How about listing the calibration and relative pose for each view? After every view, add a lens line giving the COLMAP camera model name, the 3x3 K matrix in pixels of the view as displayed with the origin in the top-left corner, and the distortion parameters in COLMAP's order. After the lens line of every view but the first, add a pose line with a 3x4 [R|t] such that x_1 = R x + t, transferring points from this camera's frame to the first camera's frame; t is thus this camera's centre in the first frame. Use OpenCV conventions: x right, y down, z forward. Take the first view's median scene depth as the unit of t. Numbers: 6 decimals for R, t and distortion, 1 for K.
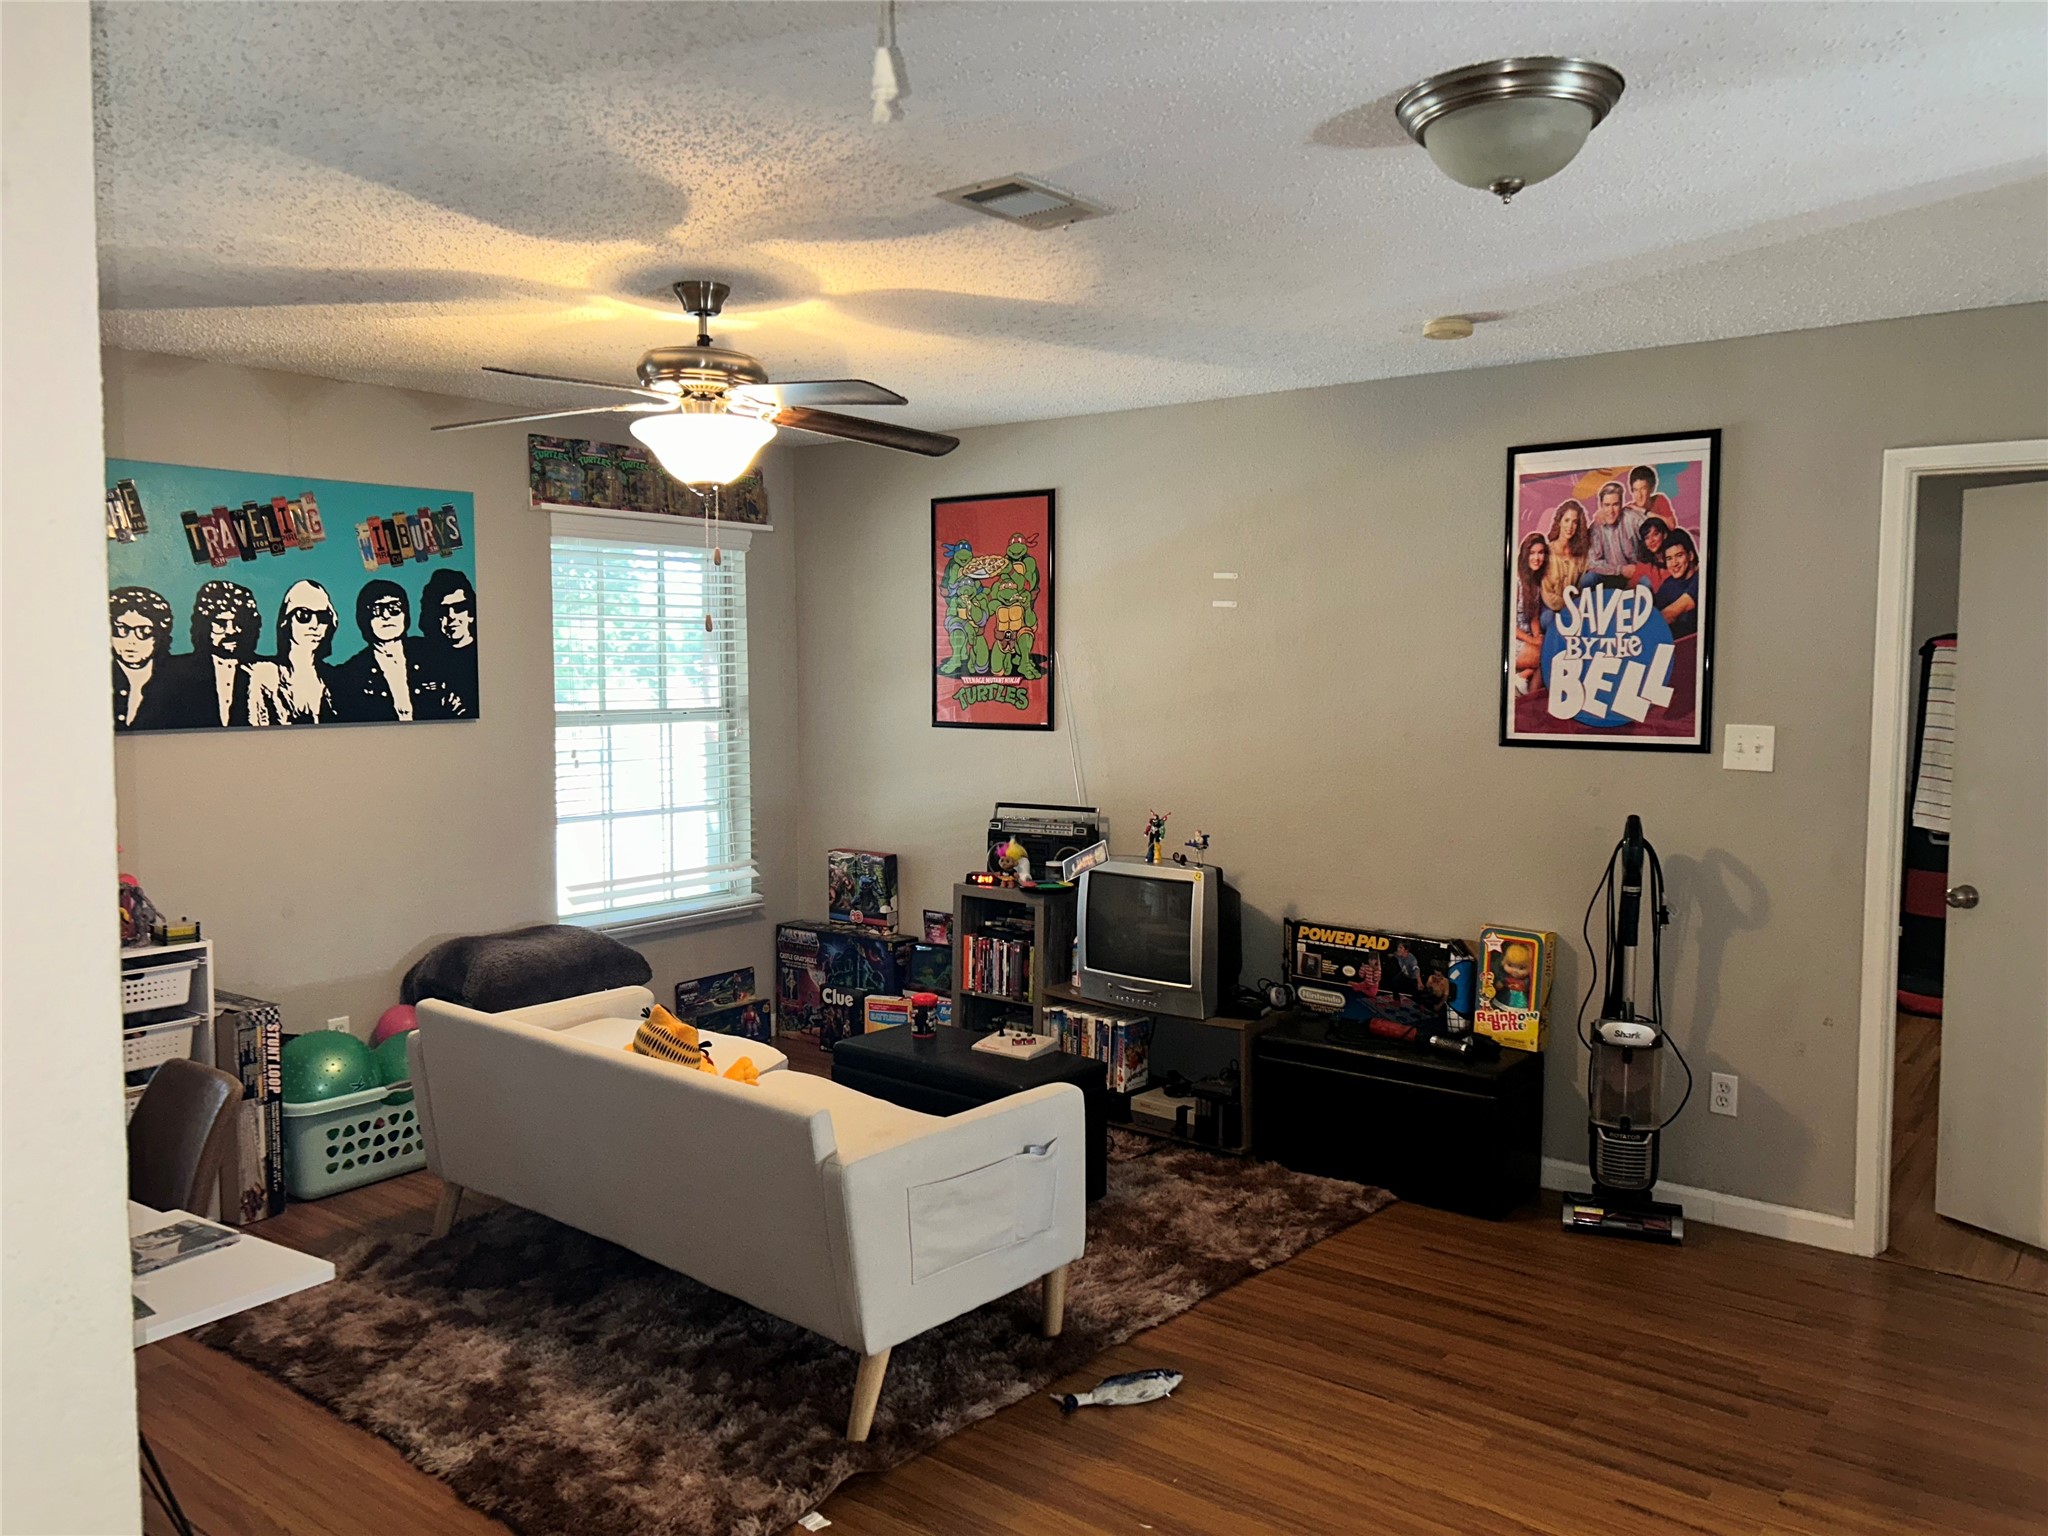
lens RADIAL K [[1553.6, 0, 1020.0], [0, 1553.6, 760.1], [0, 0, 1]] dist [0.046105, -0.051244]
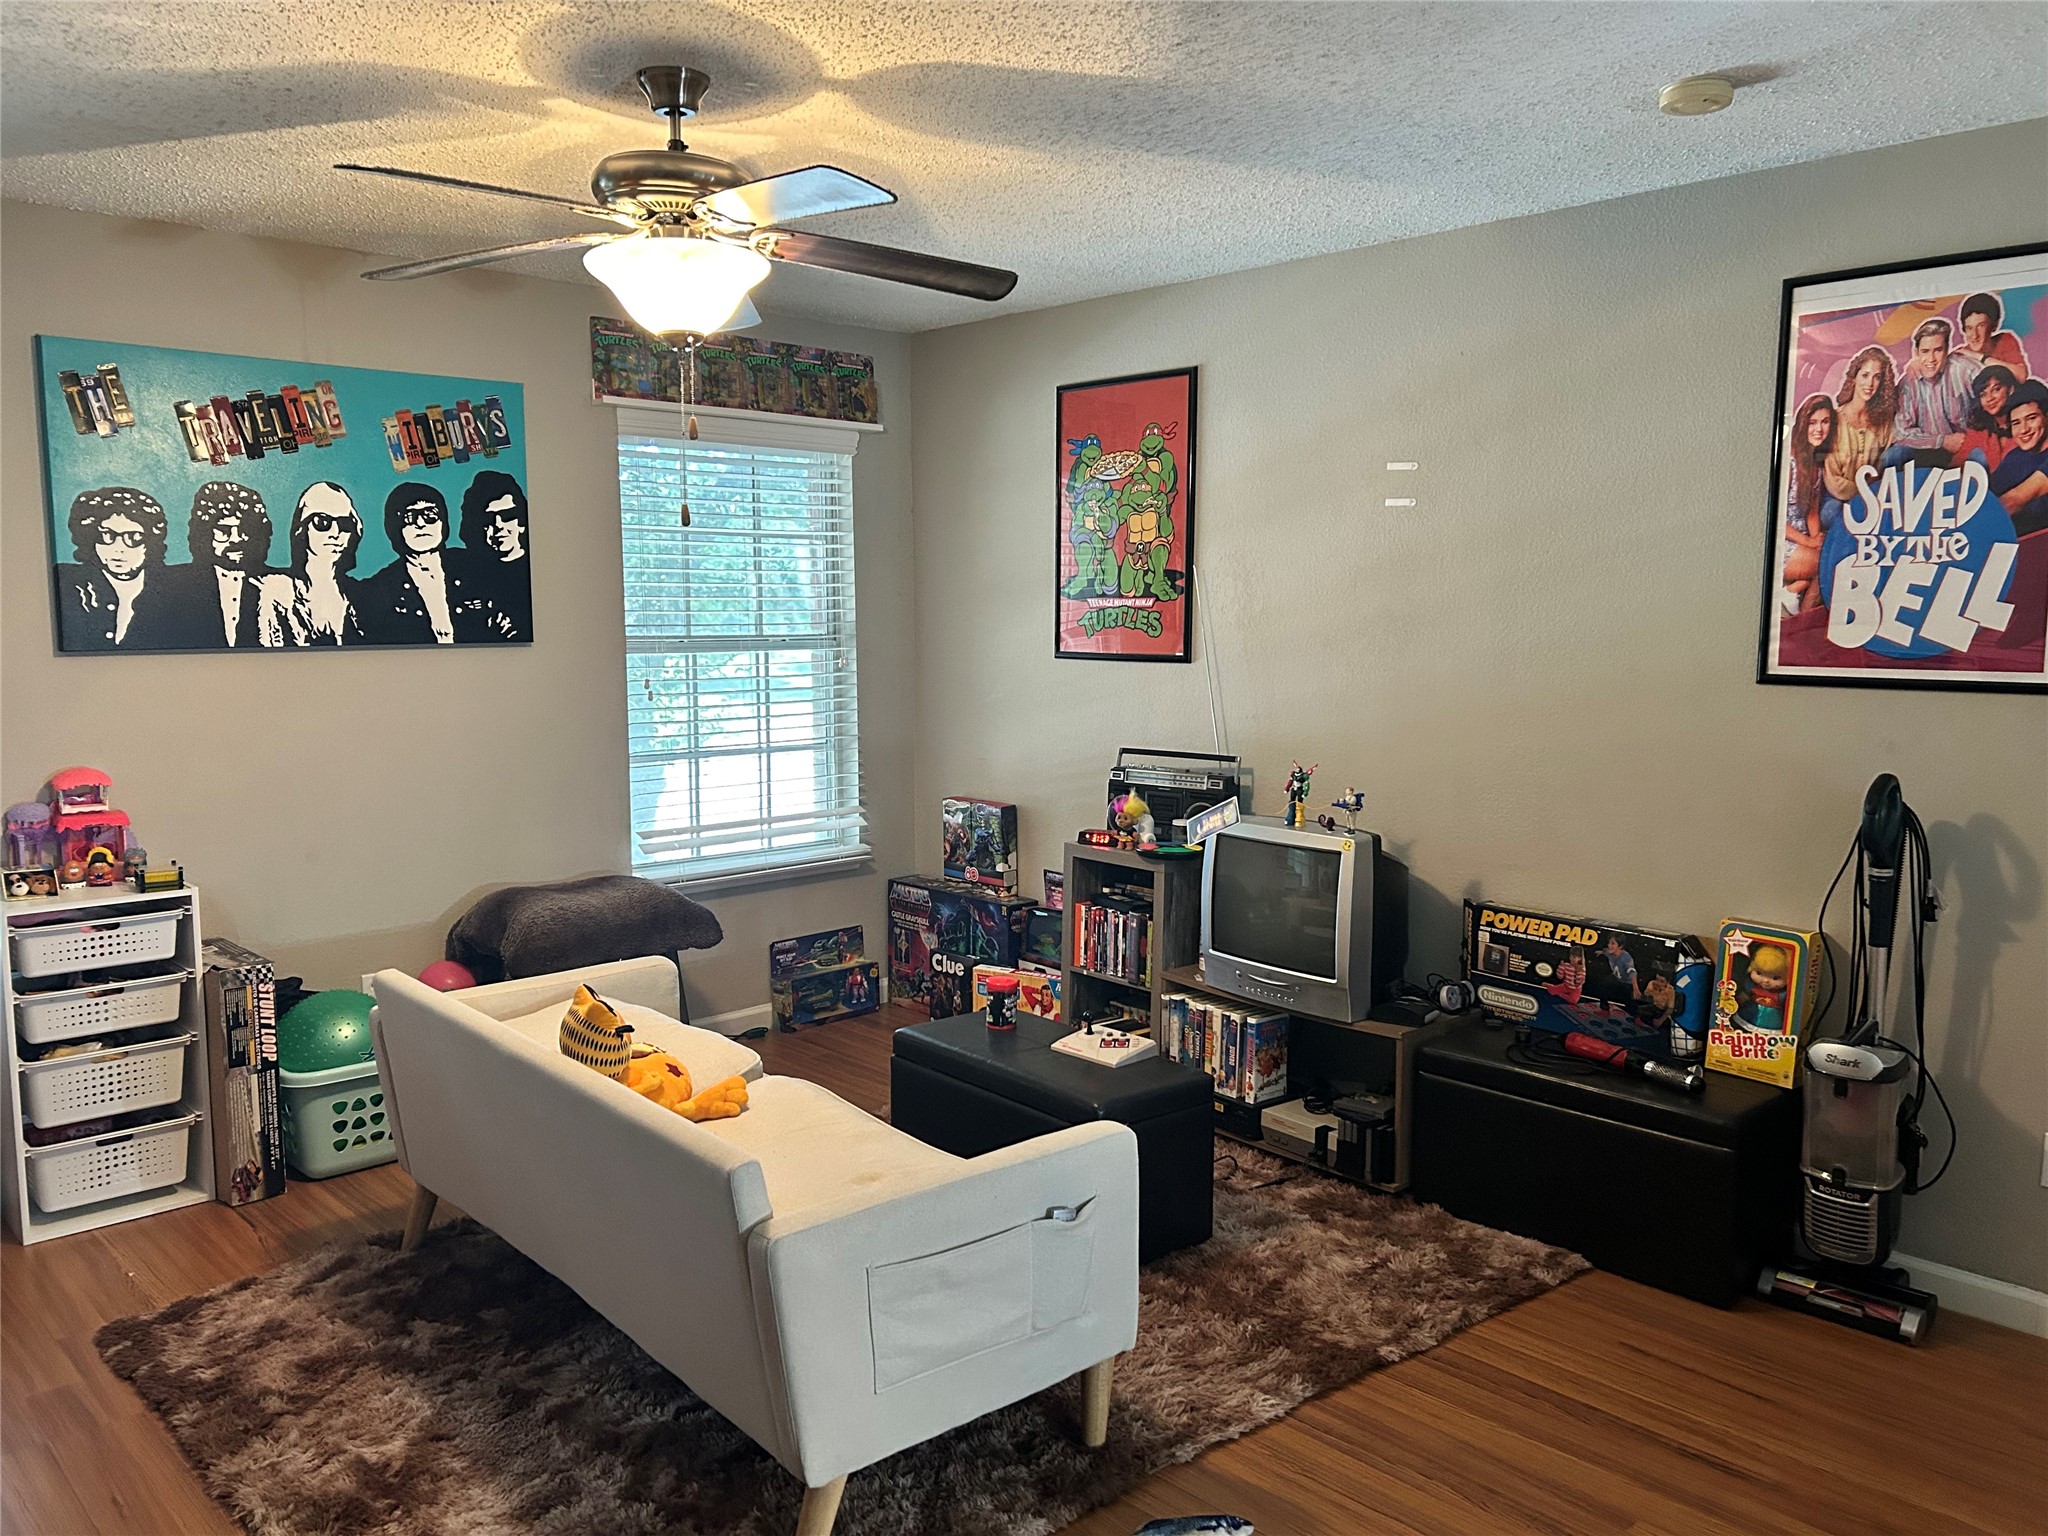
lens RADIAL K [[1553.6, 0, 1006.4], [0, 1553.6, 783.7], [0, 0, 1]] dist [0.046105, -0.051244]
pose [[0.986860, 0.021130, -0.160193, 0.071637], [-0.012370, 0.998383, 0.055484, 0.001192], [0.161106, -0.052774, 0.985525, 0.192836]]
